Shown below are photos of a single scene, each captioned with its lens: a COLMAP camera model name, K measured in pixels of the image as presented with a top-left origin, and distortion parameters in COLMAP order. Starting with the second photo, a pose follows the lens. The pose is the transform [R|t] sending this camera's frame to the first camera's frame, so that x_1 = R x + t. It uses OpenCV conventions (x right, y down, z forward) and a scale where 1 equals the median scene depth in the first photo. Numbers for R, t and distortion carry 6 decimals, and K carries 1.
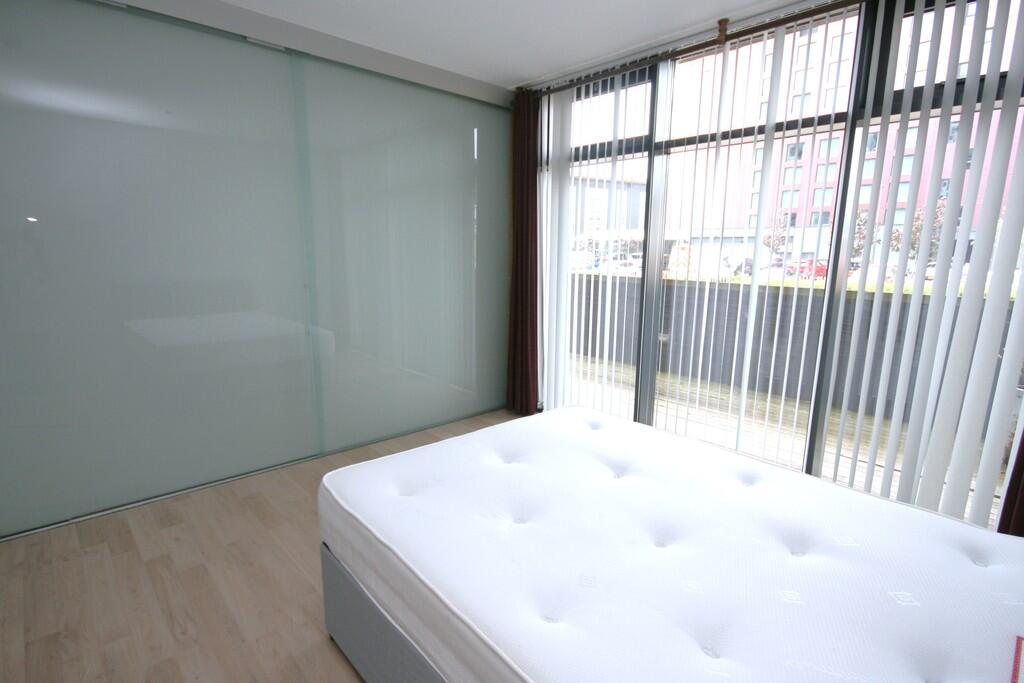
lens RADIAL K [[495.3, 0, 520.0], [0, 495.3, 343.7], [0, 0, 1]] dist [0.005155, 0.000325]
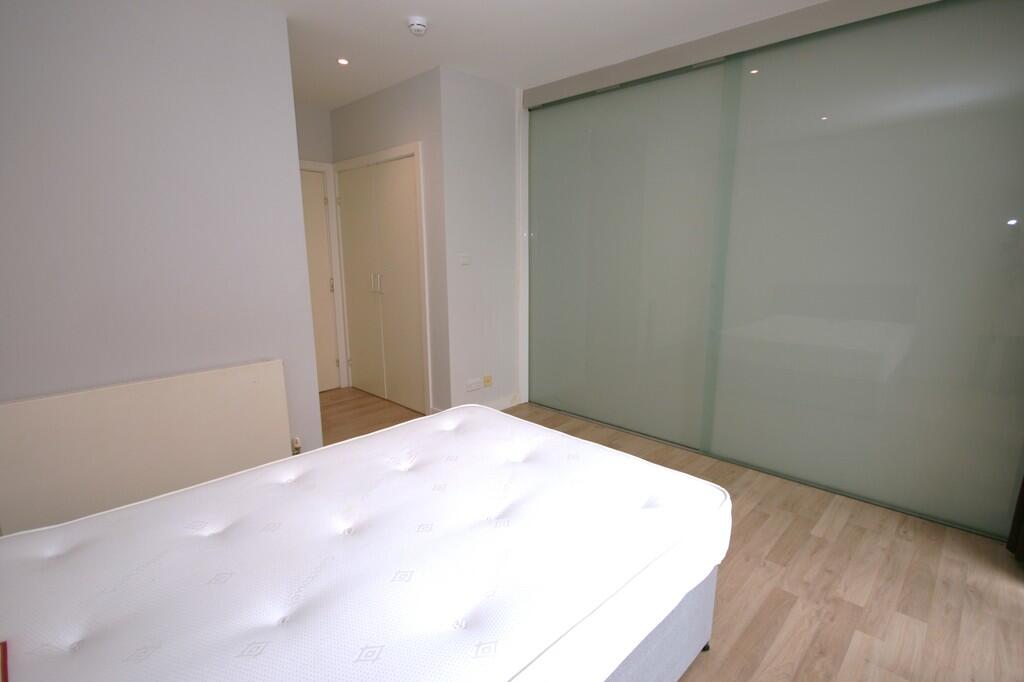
lens RADIAL K [[495.3, 0, 521.1], [0, 495.3, 337.6], [0, 0, 1]] dist [0.005155, 0.000325]
pose [[0.068846, 0.166328, -0.983664, 0.525920], [-0.181778, 0.971589, 0.151564, -0.089129], [0.980927, 0.168374, 0.097125, 0.491985]]
